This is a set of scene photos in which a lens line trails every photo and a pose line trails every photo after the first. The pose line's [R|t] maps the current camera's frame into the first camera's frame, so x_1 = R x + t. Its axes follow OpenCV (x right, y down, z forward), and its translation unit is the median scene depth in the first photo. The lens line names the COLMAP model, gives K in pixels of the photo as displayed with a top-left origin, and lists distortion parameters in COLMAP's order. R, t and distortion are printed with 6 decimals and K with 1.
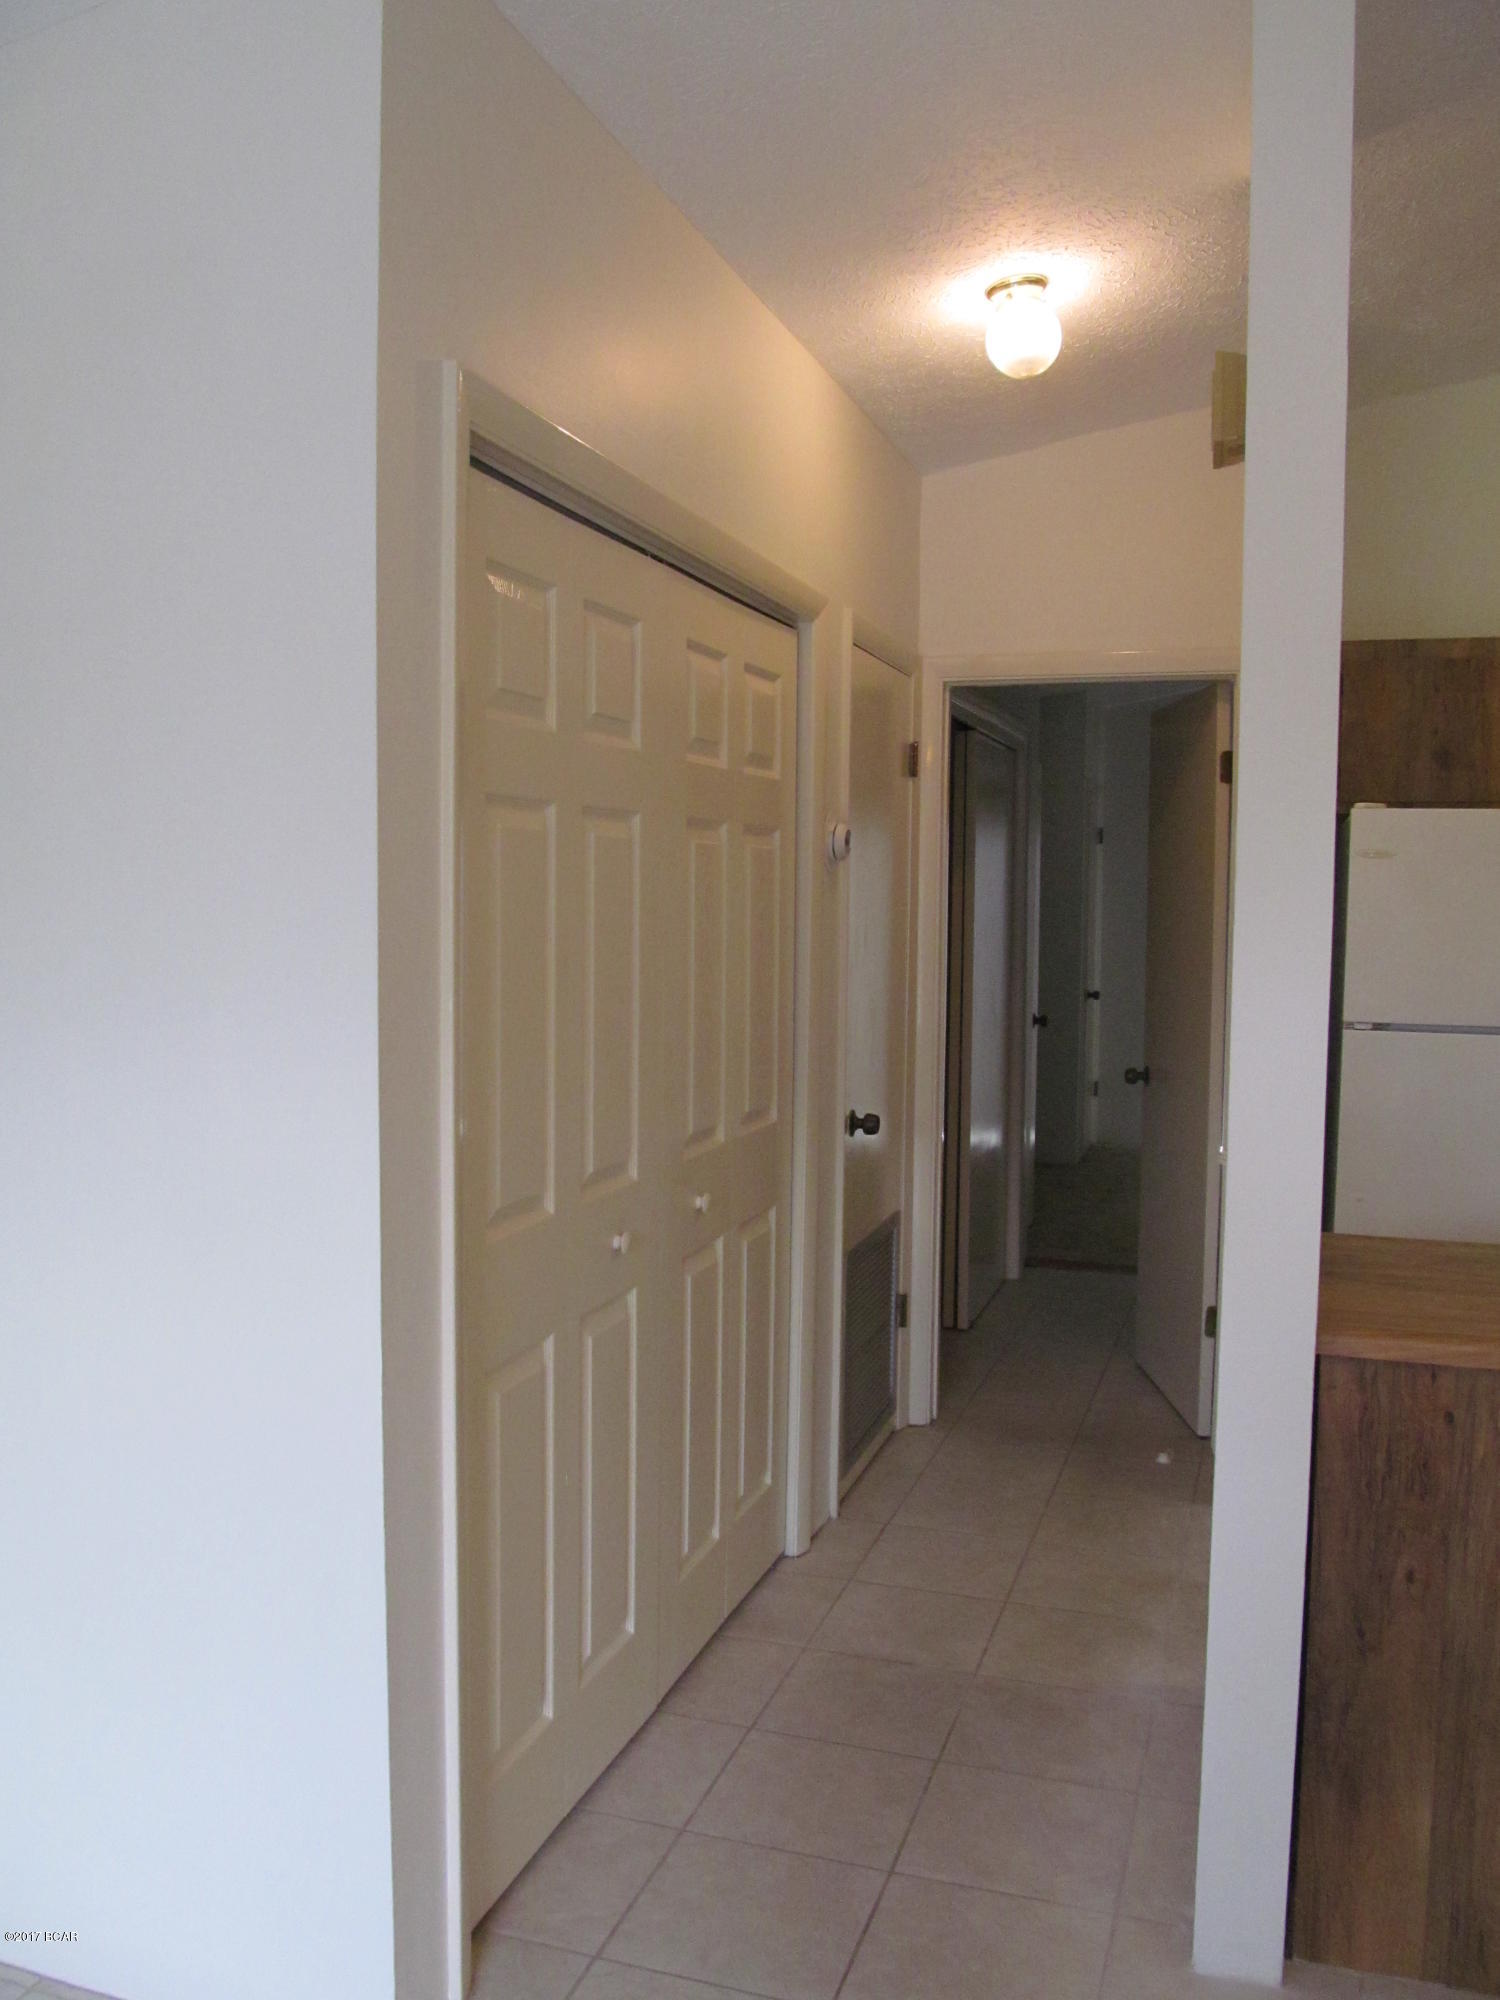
lens RADIAL K [[1709.8, 0, 750.0], [0, 1709.8, 1000.0], [0, 0, 1]] dist [-0.041498, 0.007229]
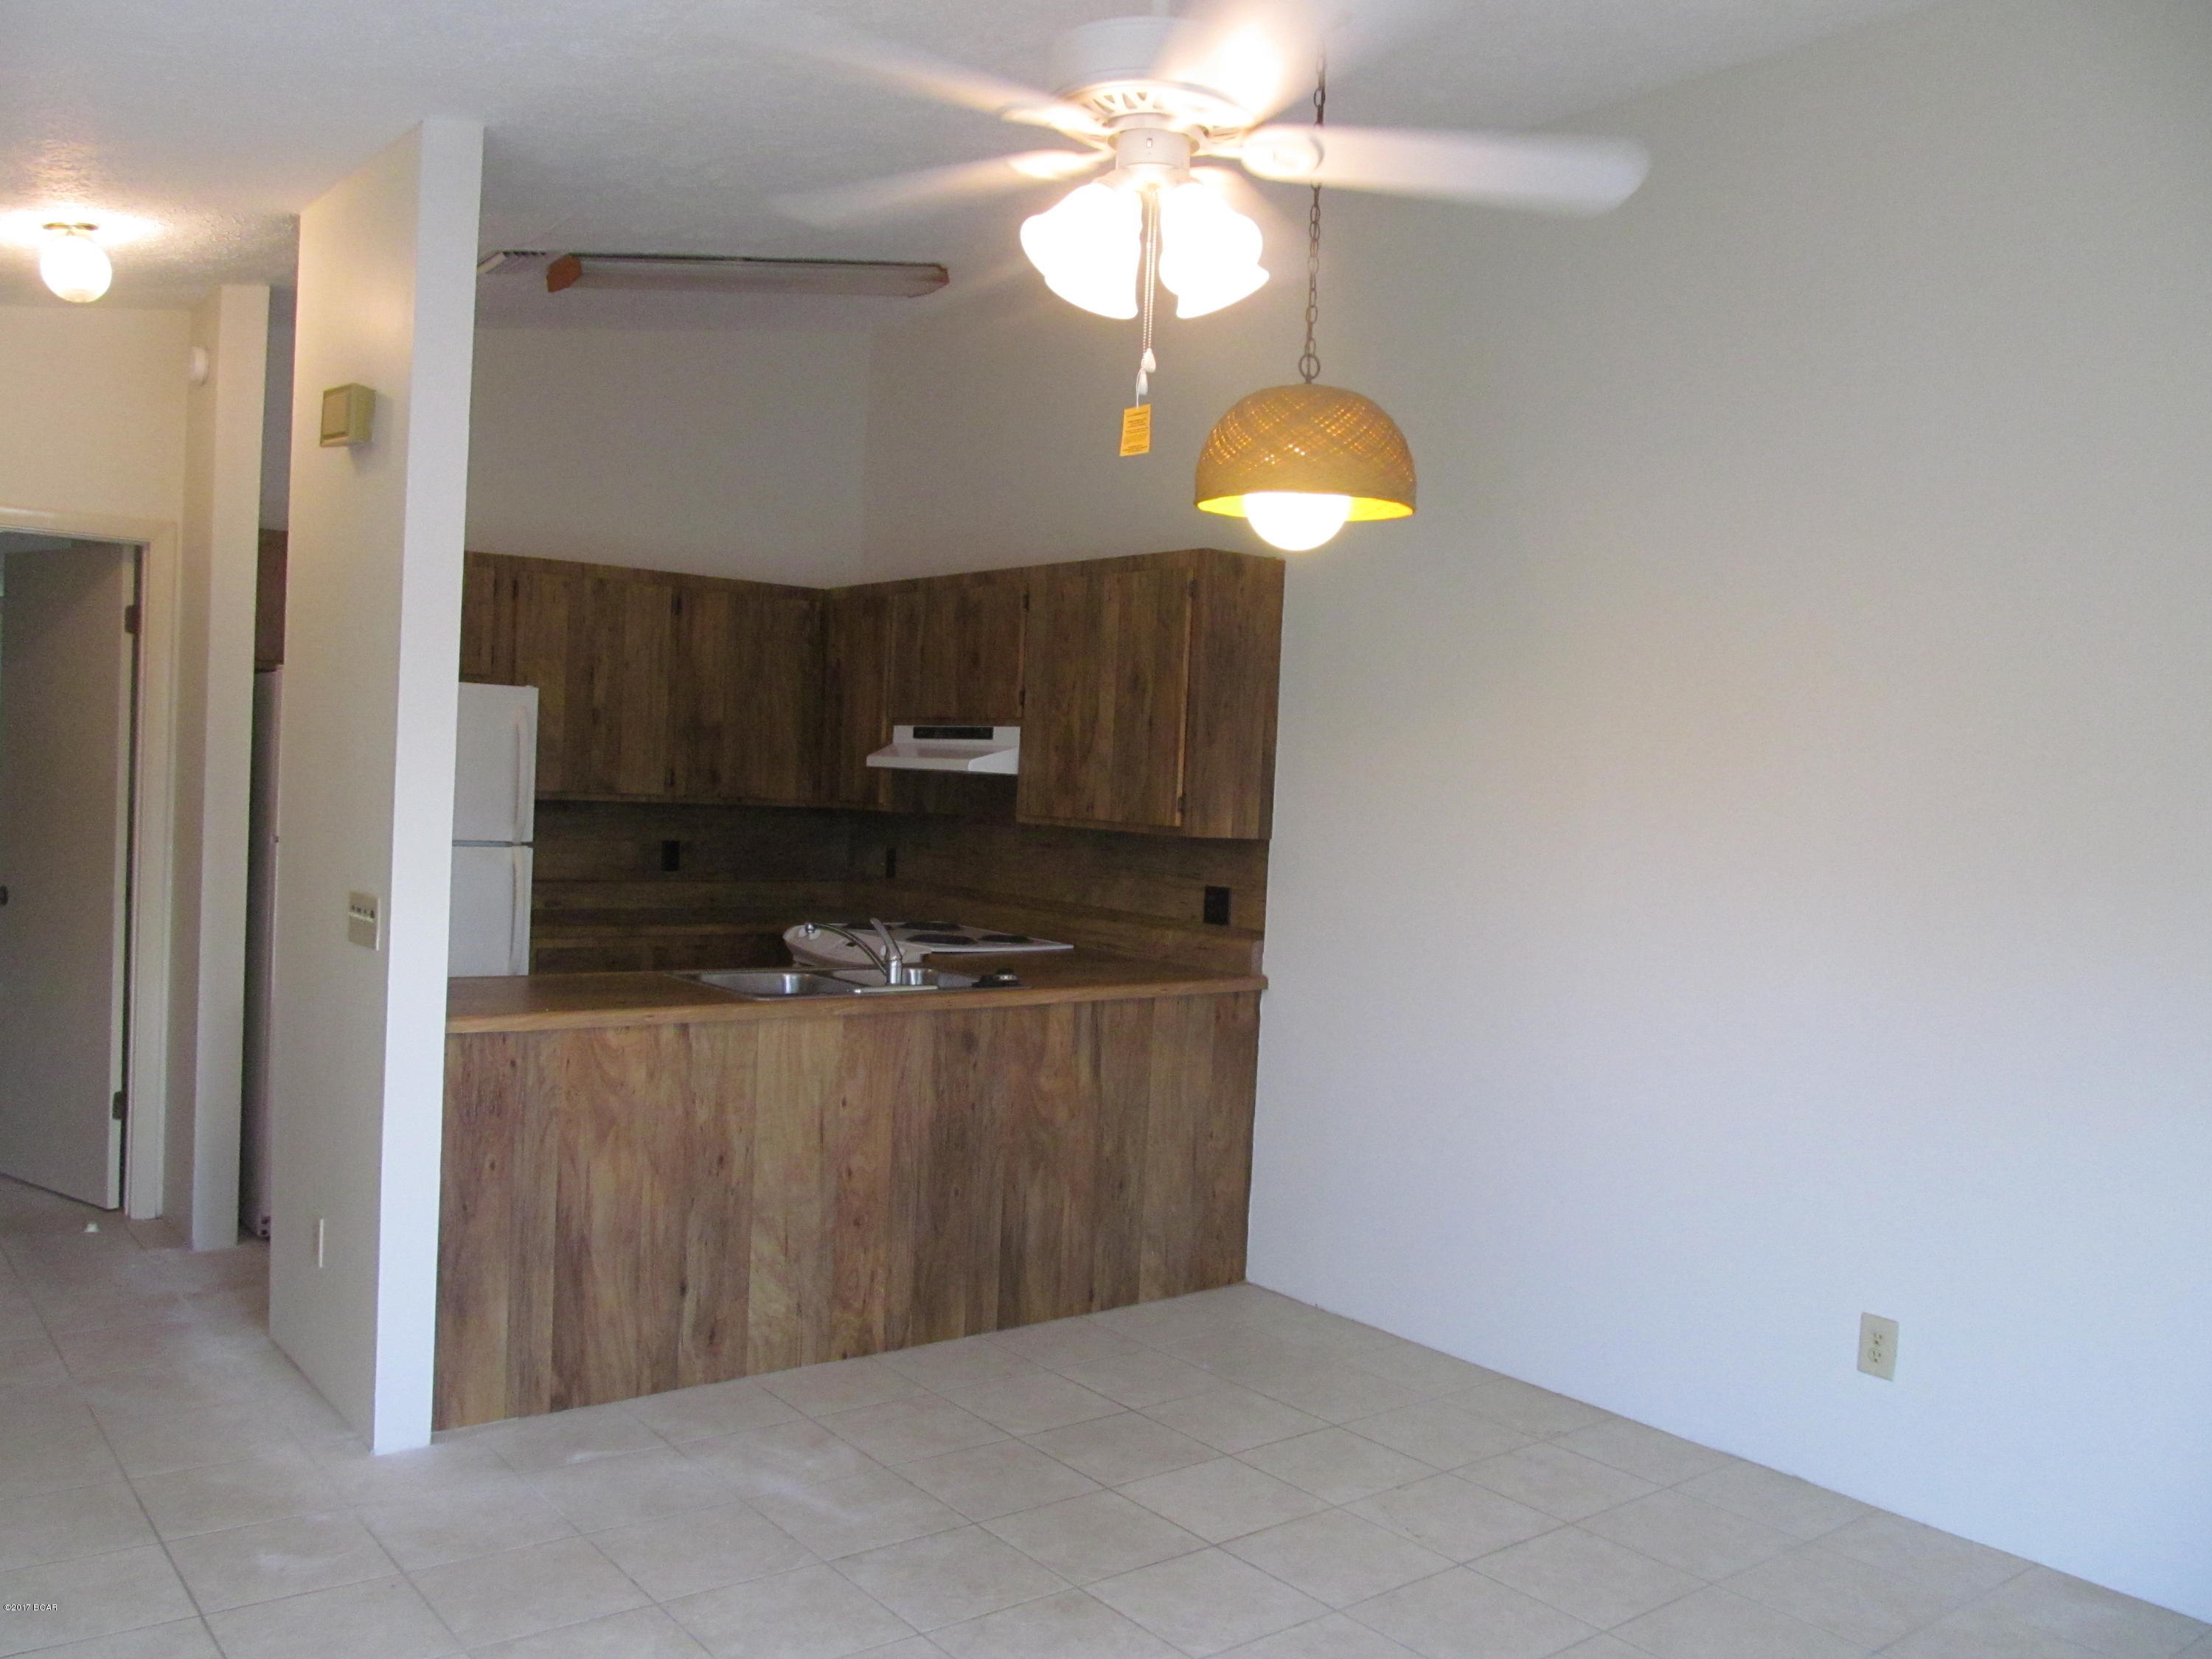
lens RADIAL K [[1828.9, 0, 1106.0], [0, 1828.9, 829.5], [0, 0, 1]] dist [-0.078118, 0.037983]
pose [[0.575328, -0.016747, 0.817752, -0.682086], [0.017482, 0.999814, 0.008176, 0.014615], [-0.817736, 0.009592, 0.575513, -0.479847]]
